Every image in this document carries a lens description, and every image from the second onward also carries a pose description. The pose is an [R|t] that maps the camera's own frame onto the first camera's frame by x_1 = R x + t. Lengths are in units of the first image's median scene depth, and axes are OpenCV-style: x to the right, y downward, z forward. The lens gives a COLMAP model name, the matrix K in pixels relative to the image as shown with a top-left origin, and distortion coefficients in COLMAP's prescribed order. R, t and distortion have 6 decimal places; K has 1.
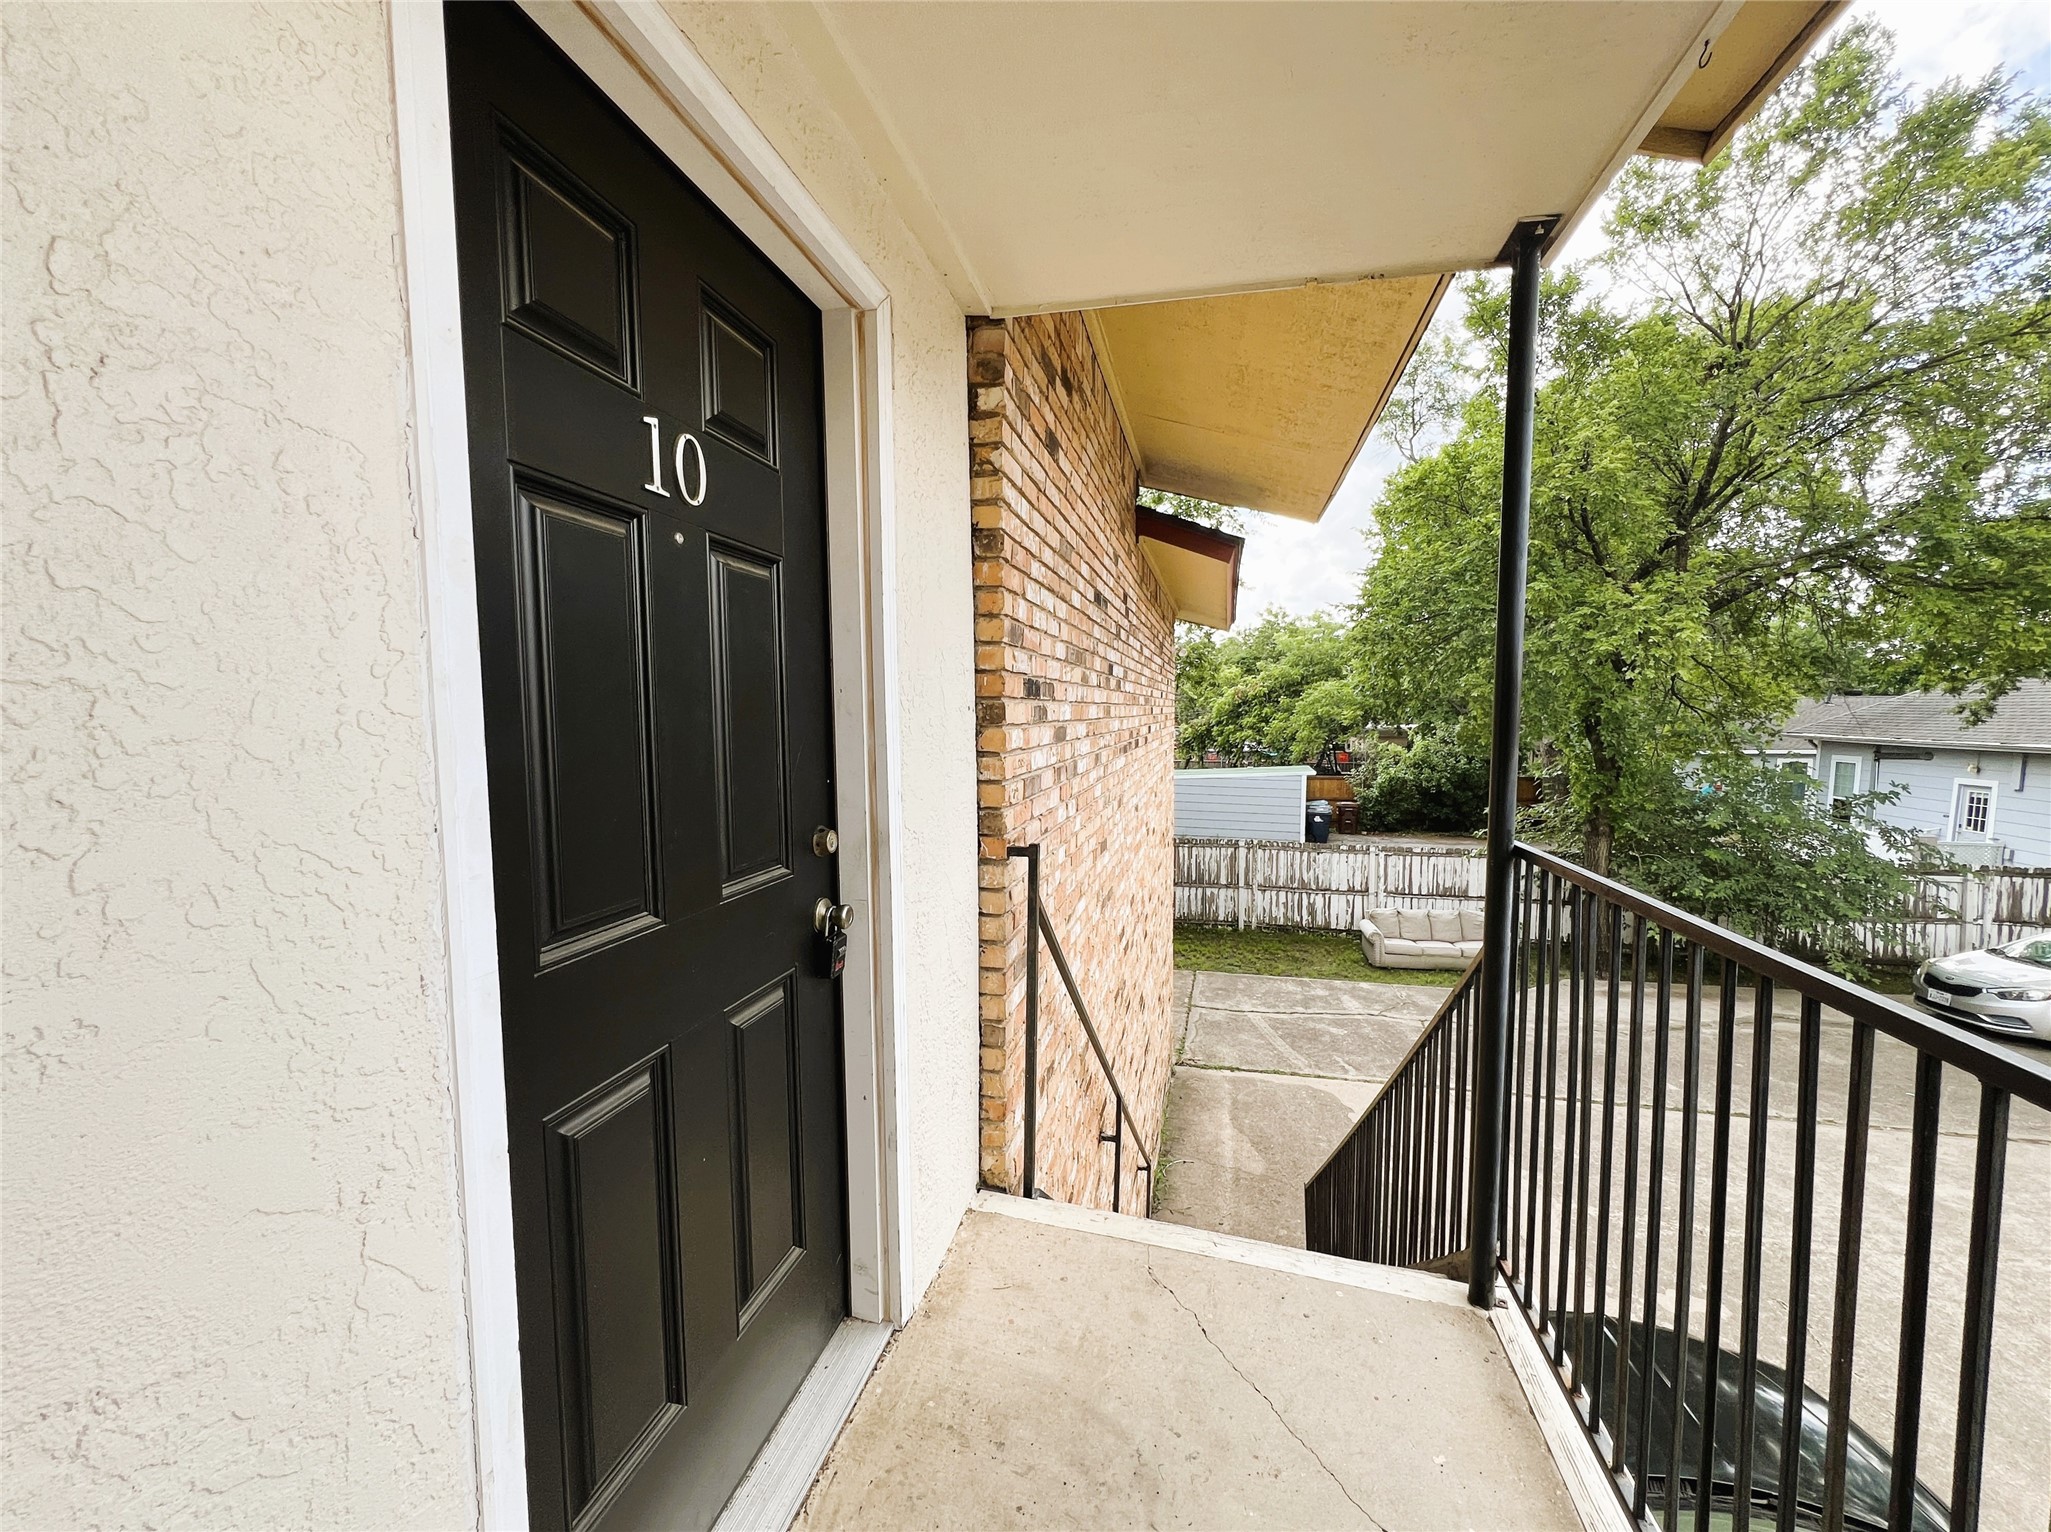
lens RADIAL K [[834.1, 0, 1025.5], [0, 834.1, 766.0], [0, 0, 1]] dist [0.000775, 0.000082]
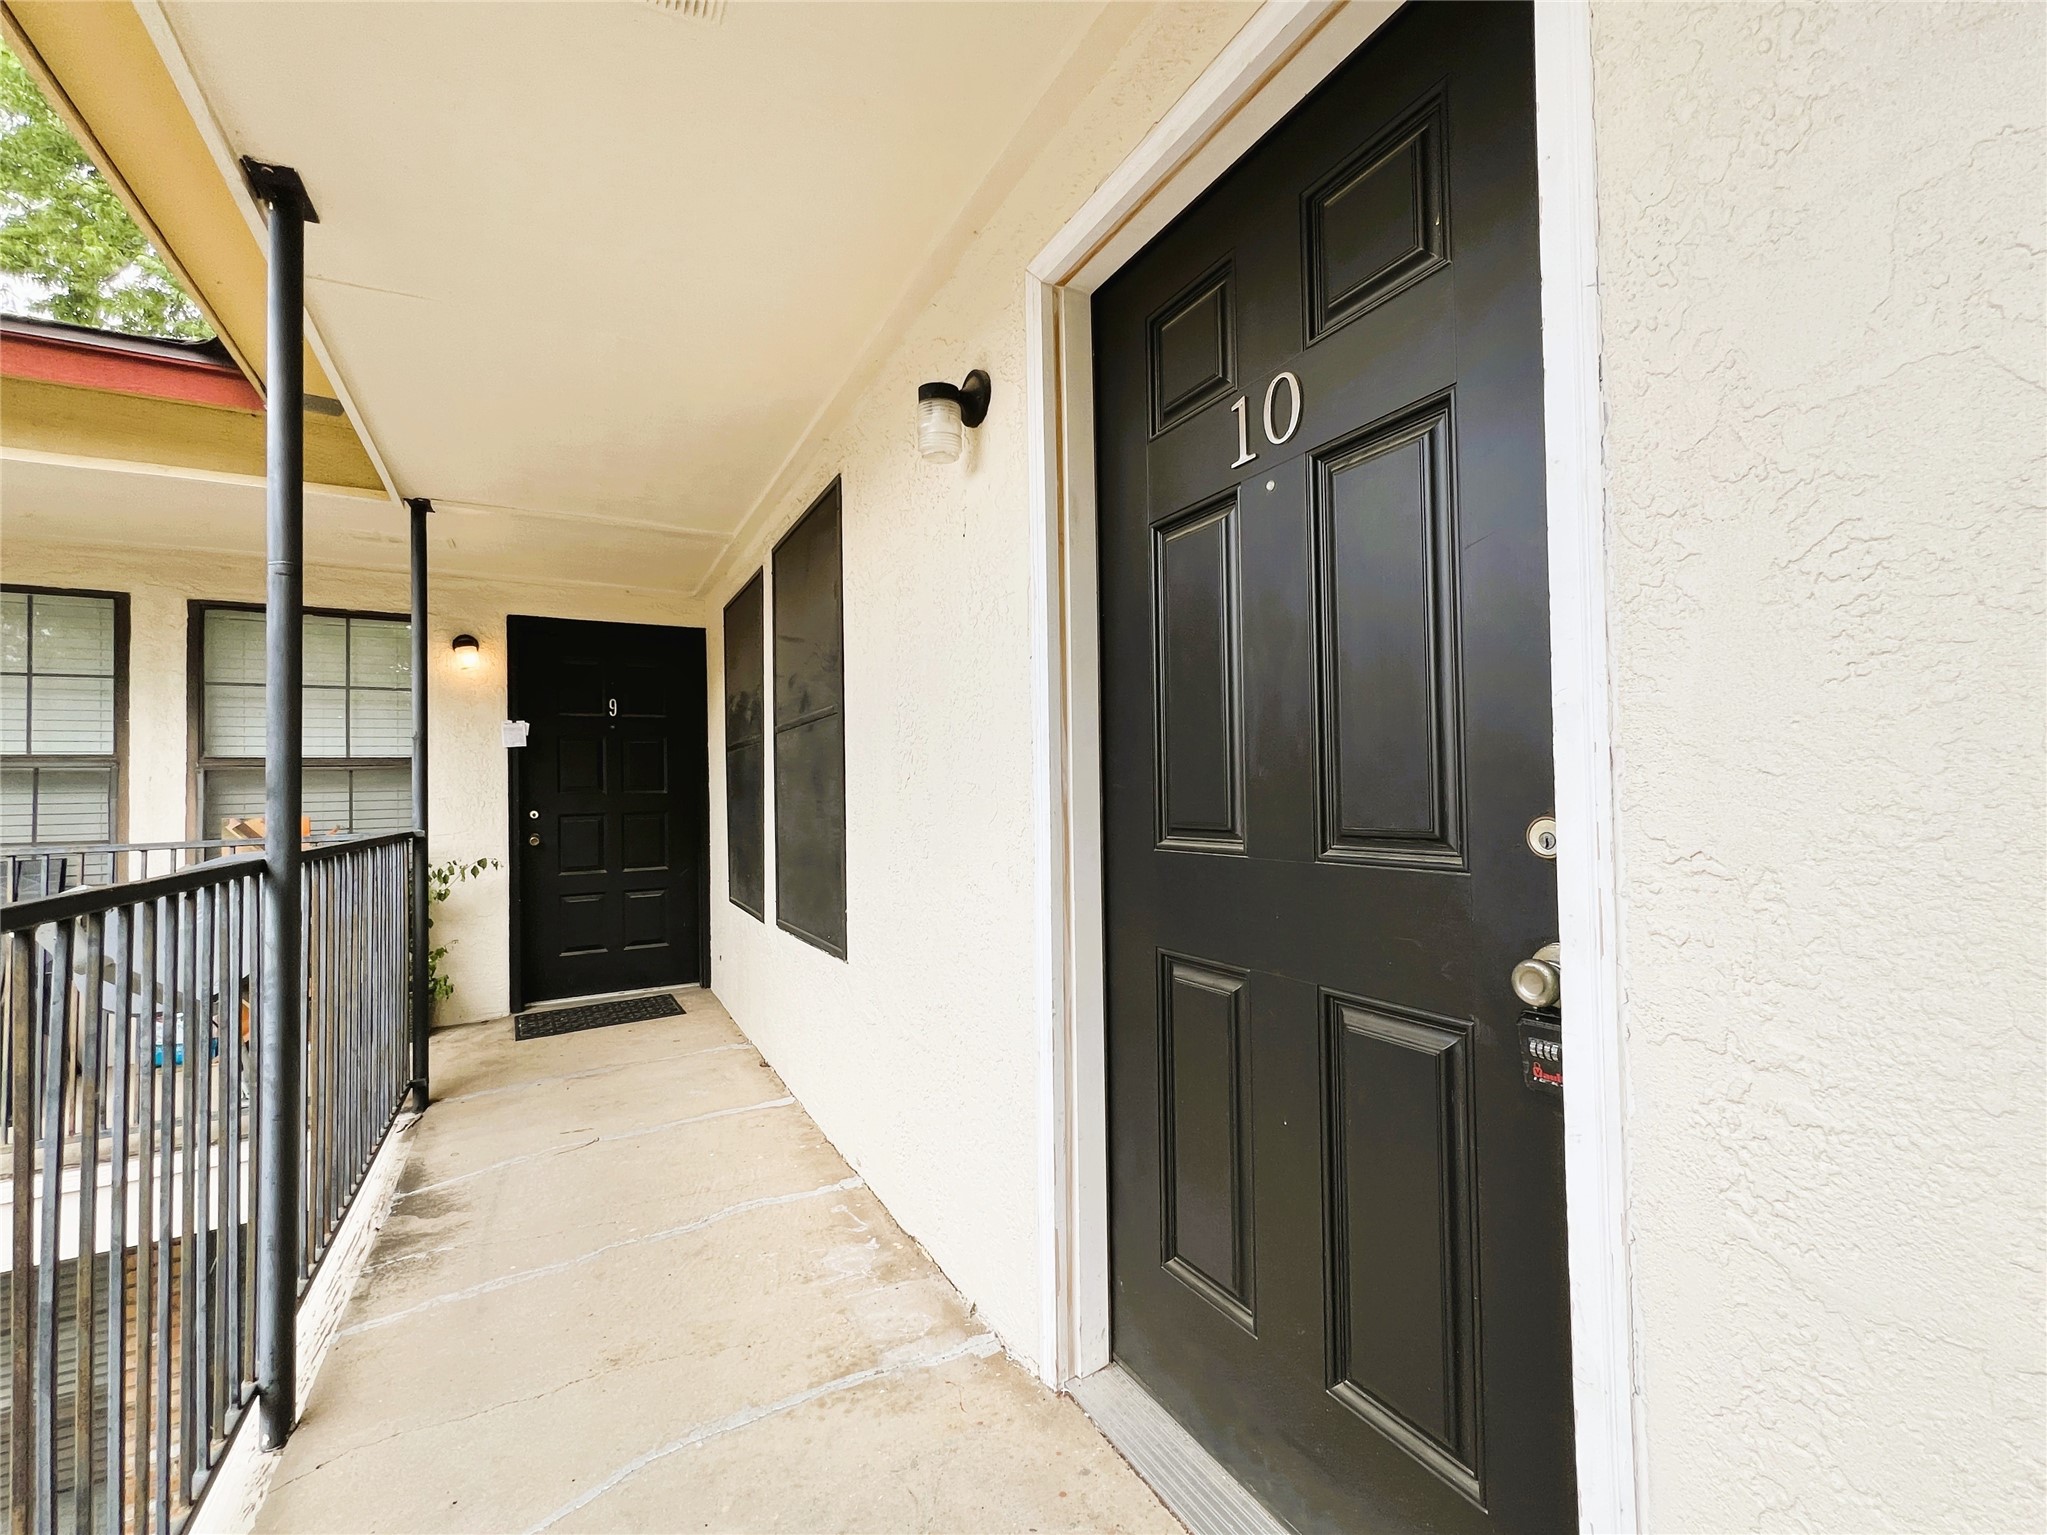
lens RADIAL K [[832.5, 0, 1023.5], [0, 832.5, 767.5], [0, 0, 1]] dist [0.000775, 0.000082]
pose [[-0.732966, 0.004014, -0.680254, 0.525783], [-0.018435, 0.999498, 0.025762, 0.054064], [0.680016, 0.031423, -0.732524, 1.612415]]
